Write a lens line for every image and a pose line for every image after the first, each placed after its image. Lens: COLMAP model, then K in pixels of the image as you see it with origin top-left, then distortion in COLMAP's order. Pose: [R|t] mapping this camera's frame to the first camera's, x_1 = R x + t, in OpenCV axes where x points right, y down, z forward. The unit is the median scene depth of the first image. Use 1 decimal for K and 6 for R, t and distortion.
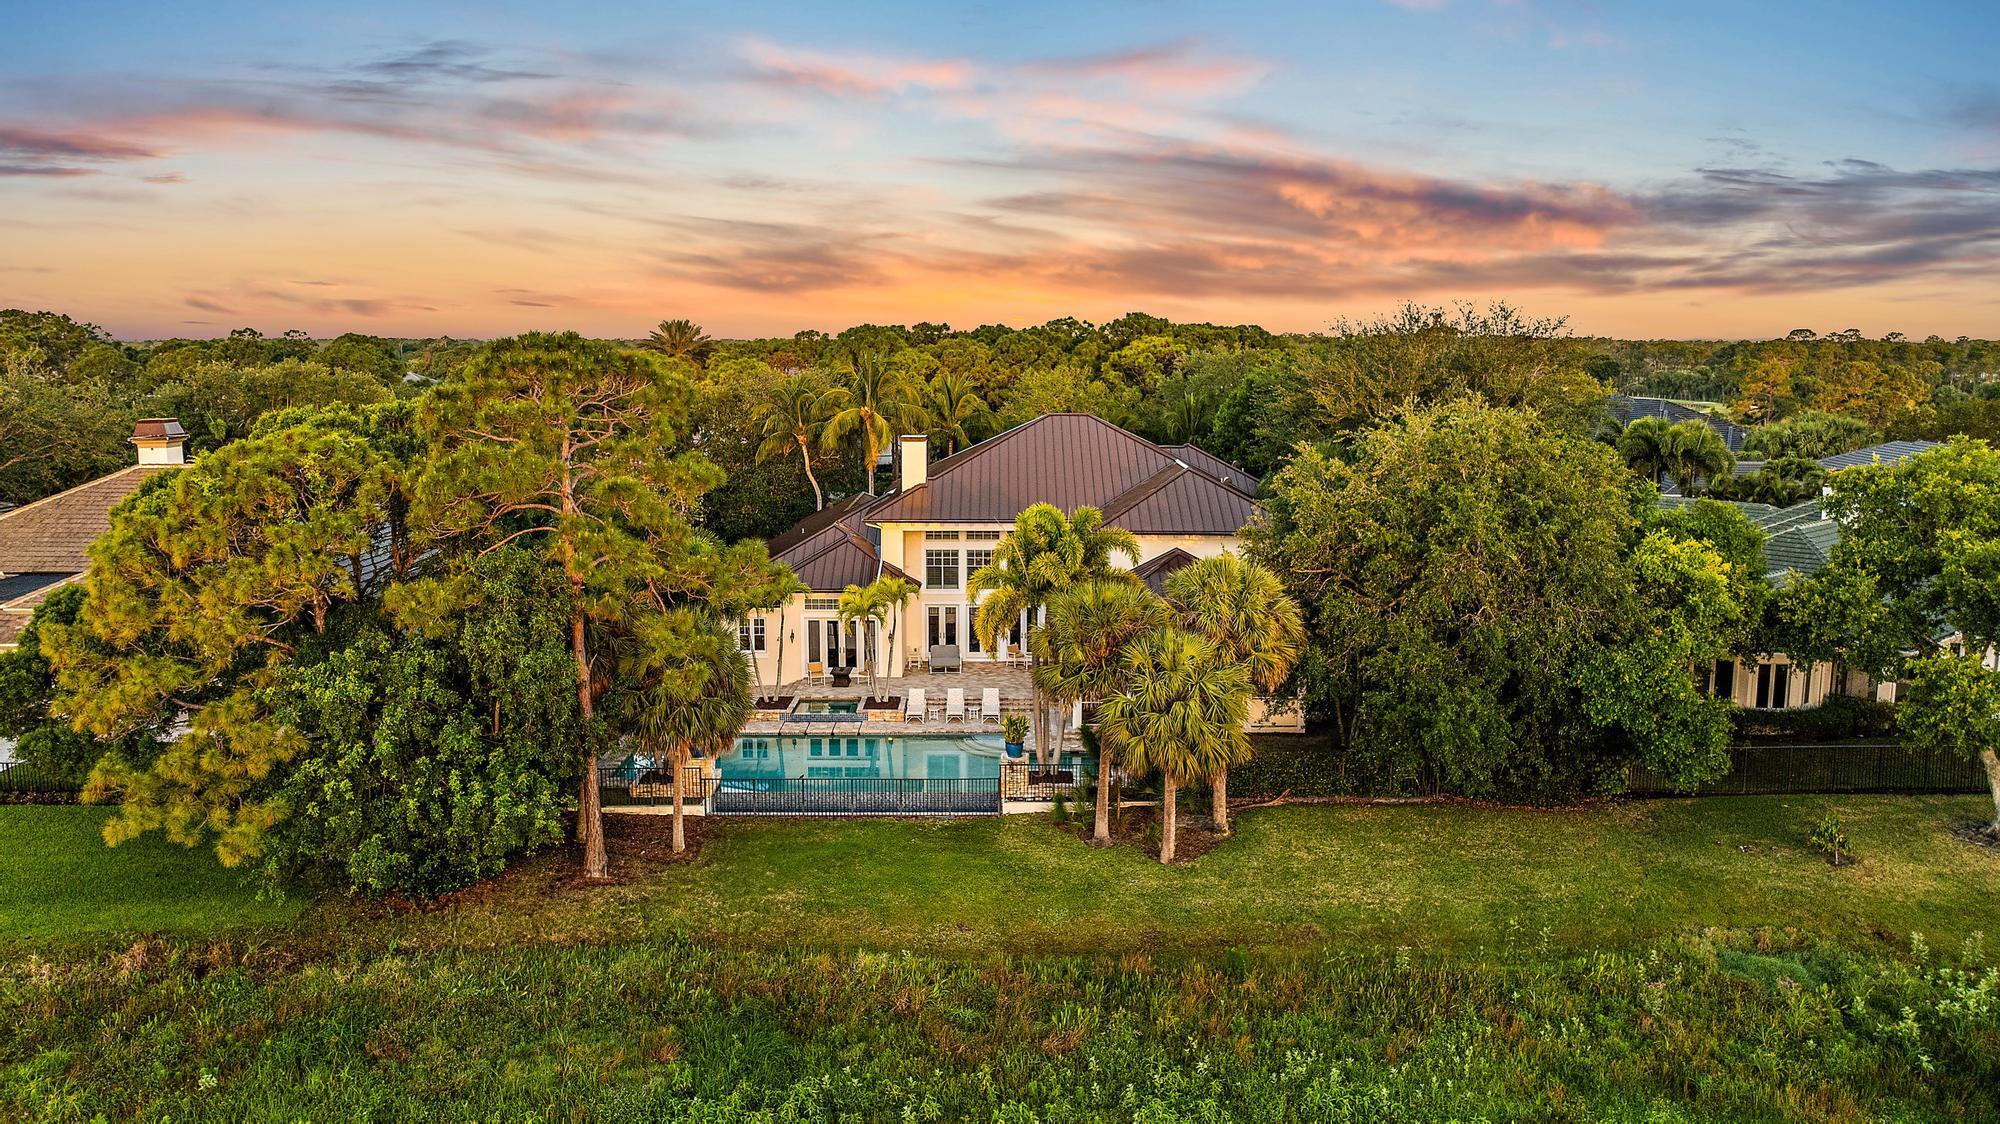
lens RADIAL K [[1430.5, 0, 1000.0], [0, 1430.5, 562.0], [0, 0, 1]] dist [-0.004463, -0.000003]
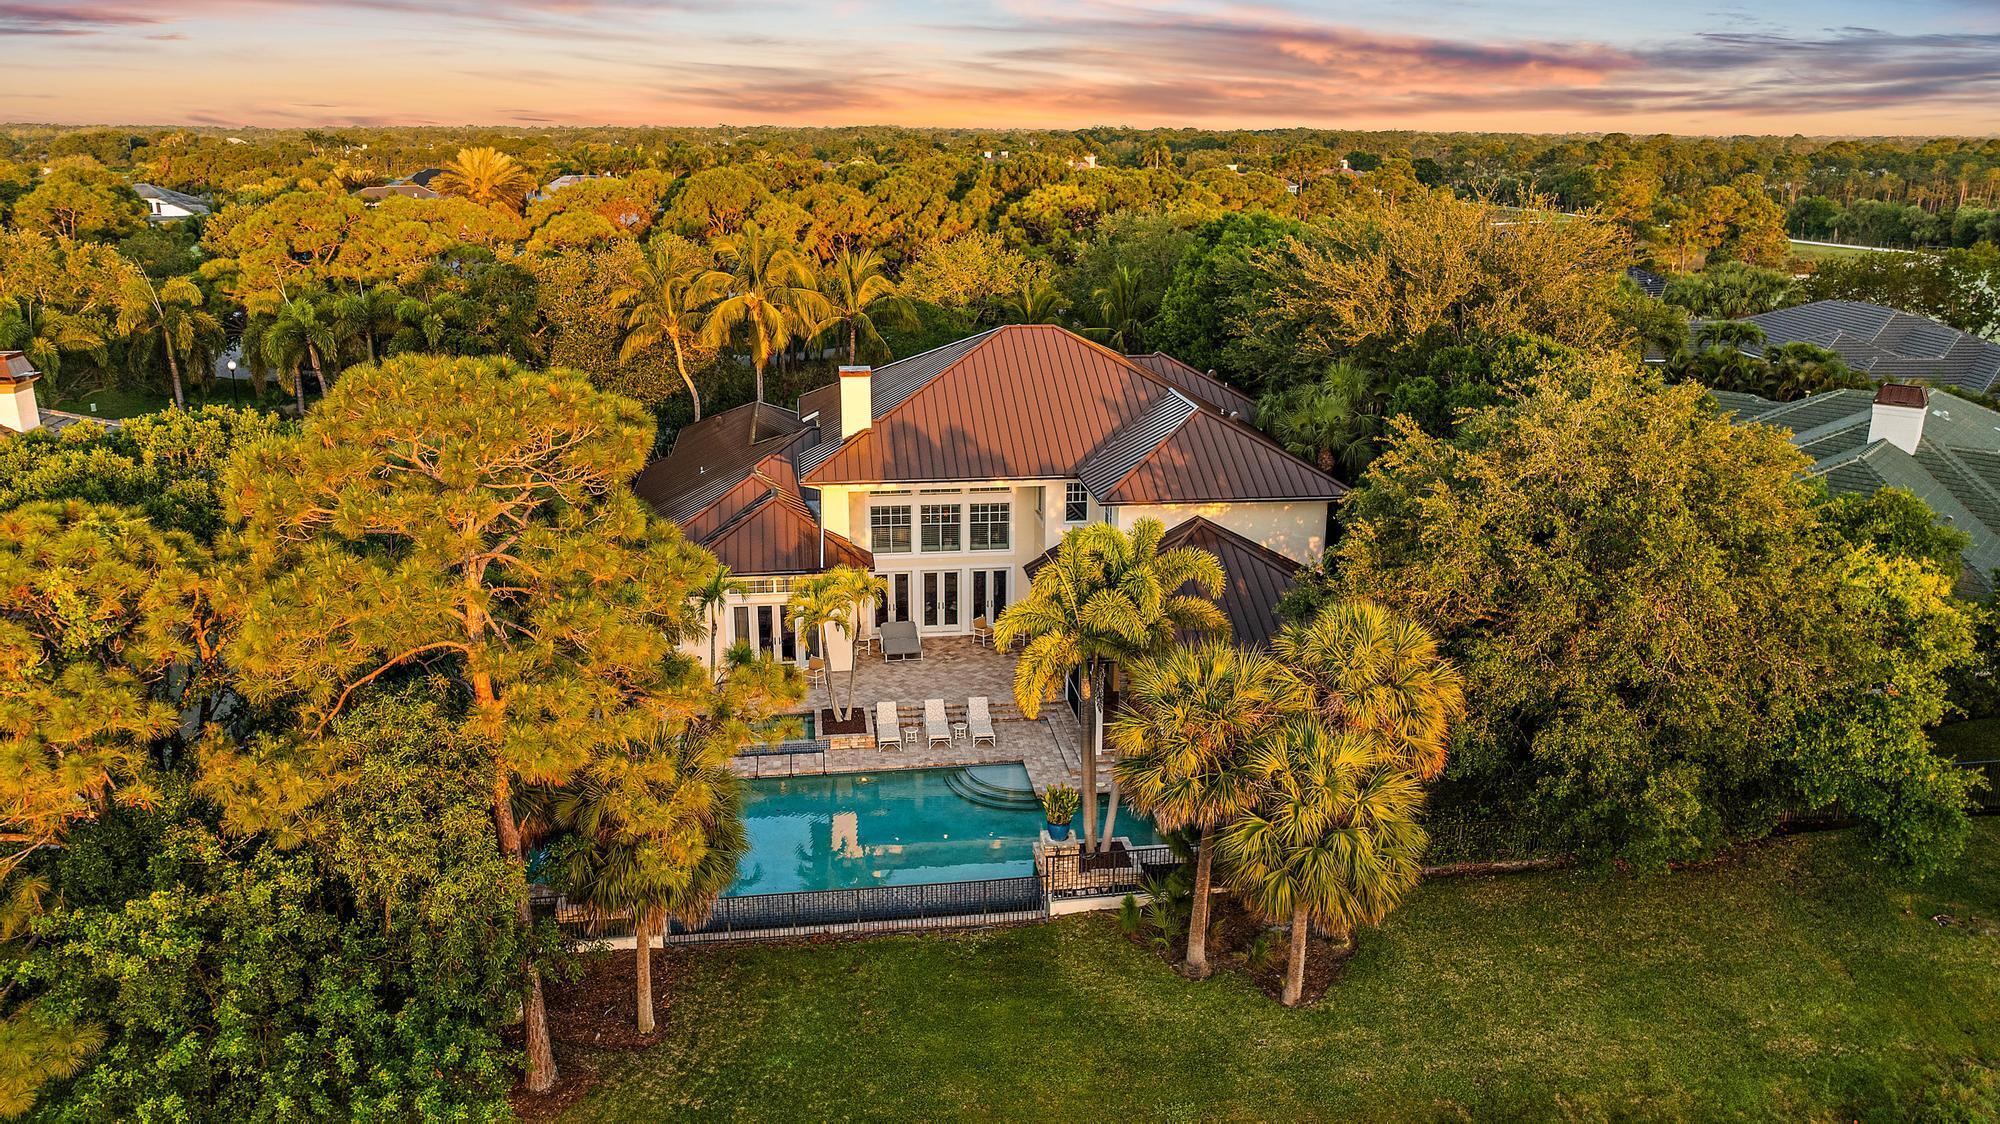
lens RADIAL K [[1437.5, 0, 1000.0], [0, 1437.5, 562.0], [0, 0, 1]] dist [-0.009807, 0.000160]
pose [[0.990553, -0.034763, 0.132649, -0.109647], [0.015814, 0.989838, 0.141314, -0.113599], [-0.136213, -0.137882, 0.981037, 0.229582]]
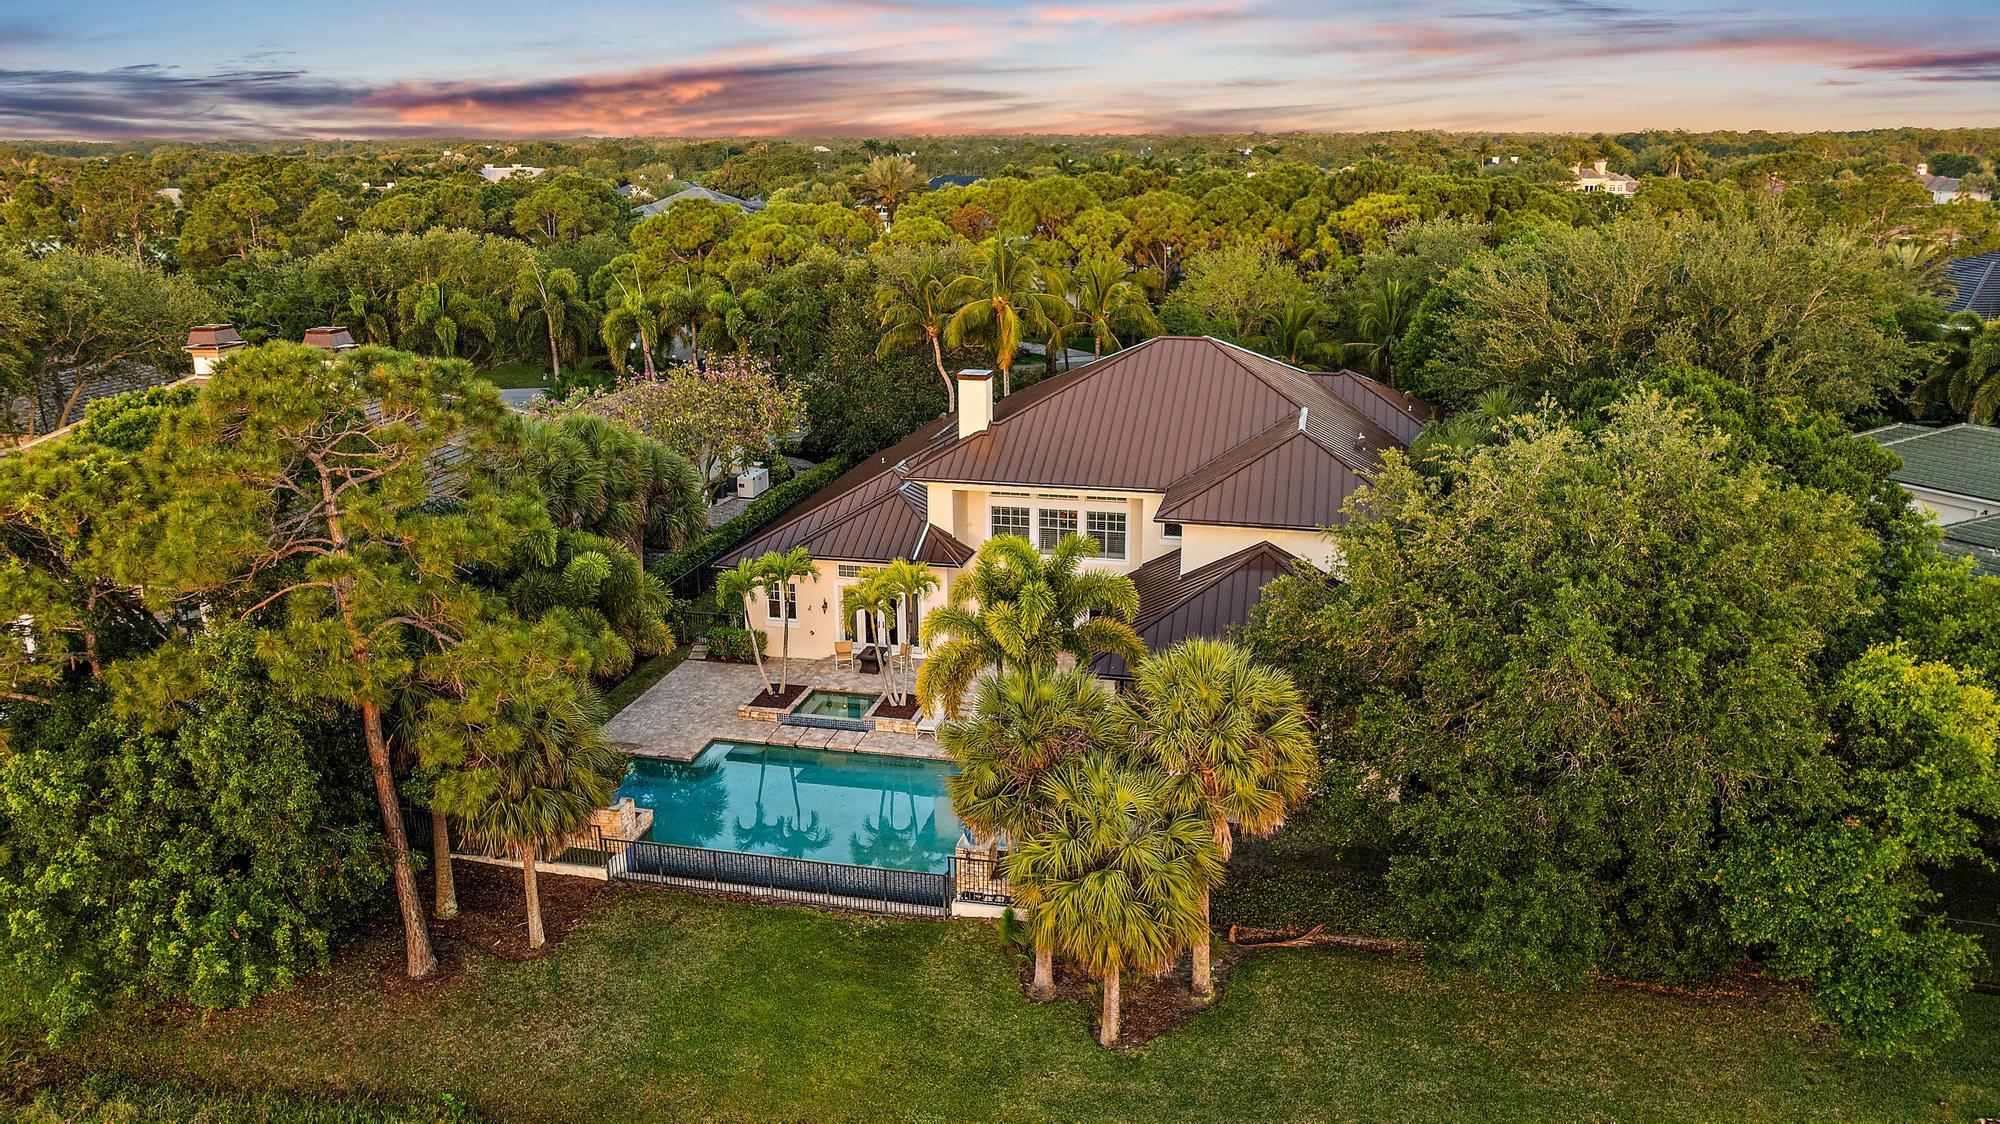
lens RADIAL K [[1415.1, 0, 995.5], [0, 1415.1, 555.9], [0, 0, 1]] dist [-0.008918, -0.000463]
pose [[0.974062, 0.058069, -0.218702, 0.166740], [-0.027438, 0.989689, 0.140577, -0.119990], [0.224610, -0.130931, 0.965612, 0.238553]]
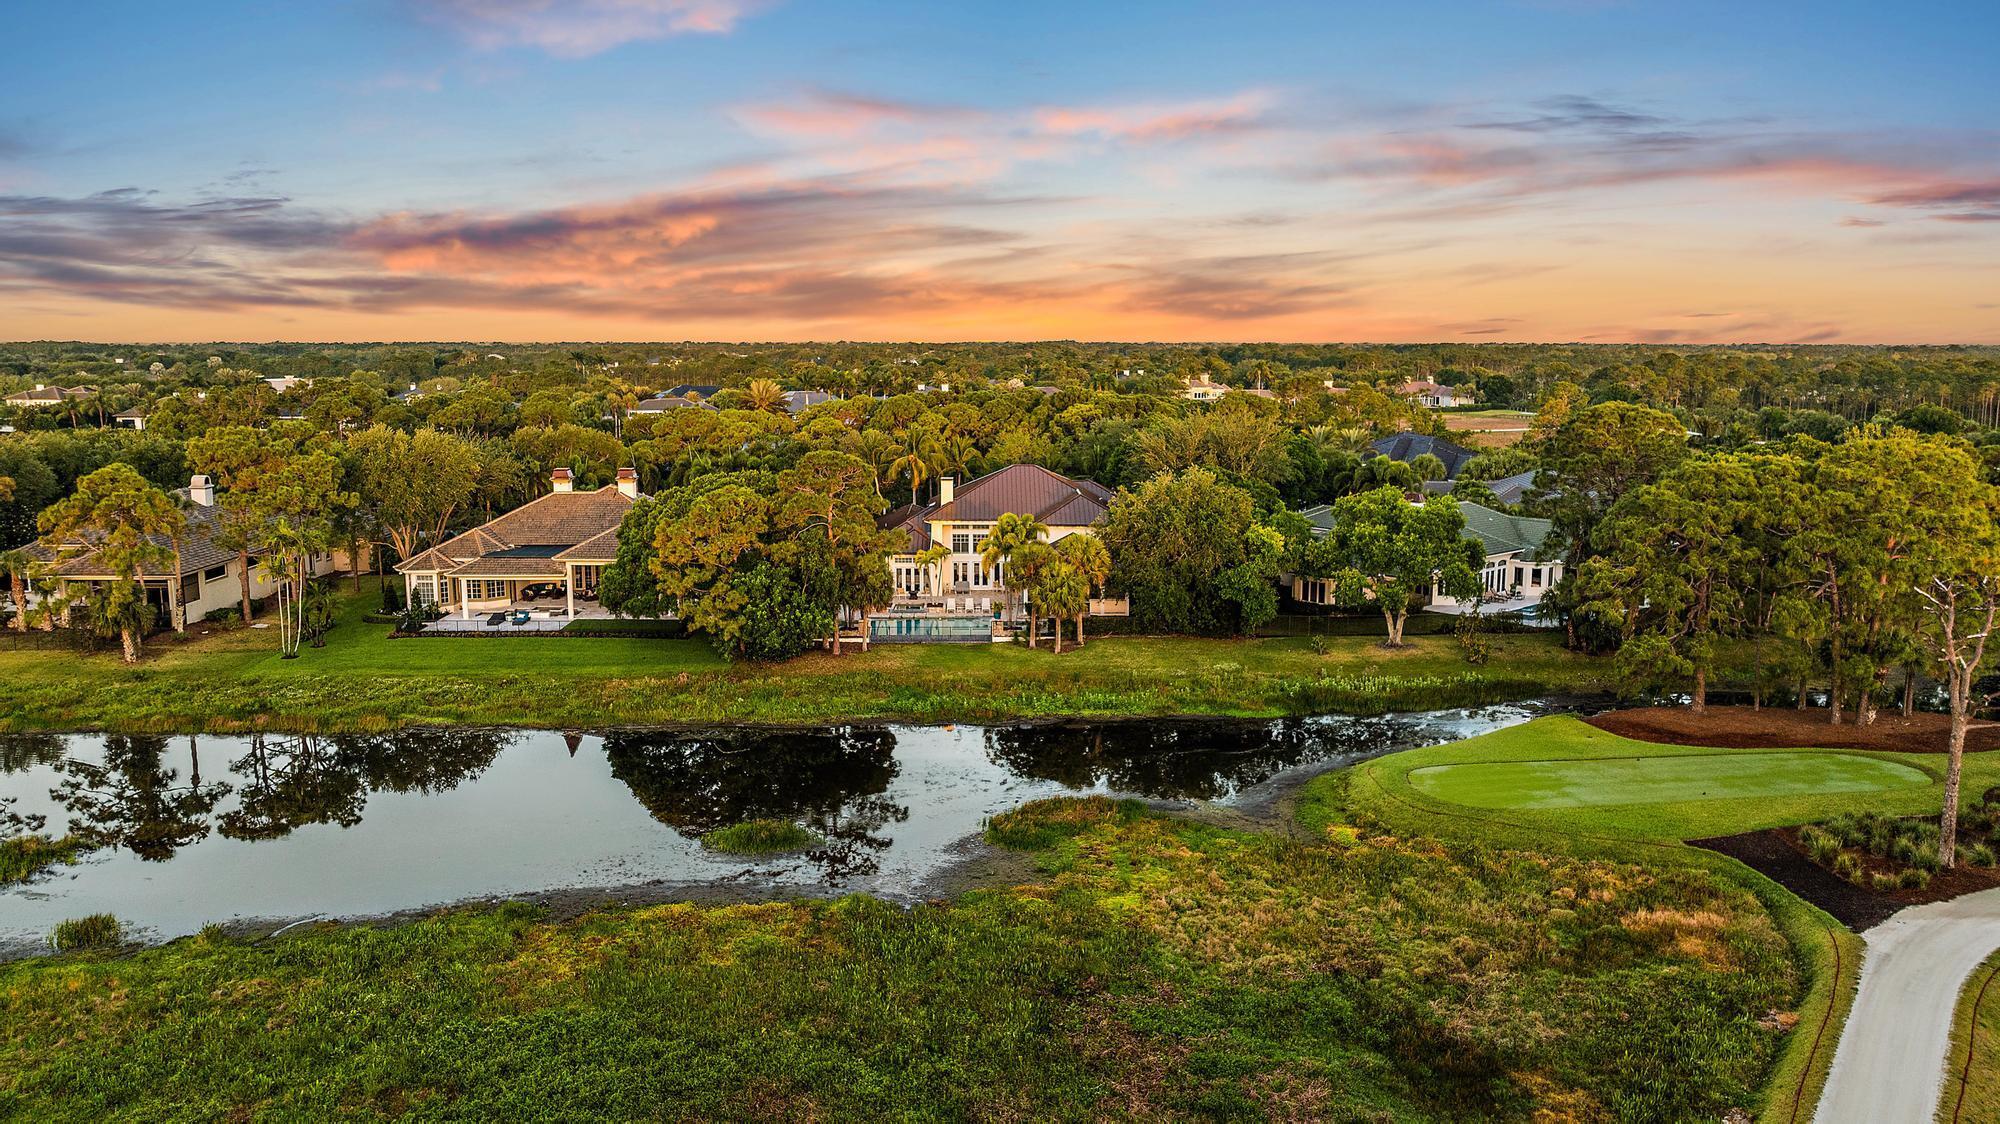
lens RADIAL K [[1415.1, 0, 995.5], [0, 1415.1, 555.9], [0, 0, 1]] dist [-0.008918, -0.000463]
pose [[0.999923, -0.001849, 0.012238, -0.019486], [0.001876, 0.999996, -0.002176, 0.032648], [-0.012233, 0.002199, 0.999923, -1.223640]]
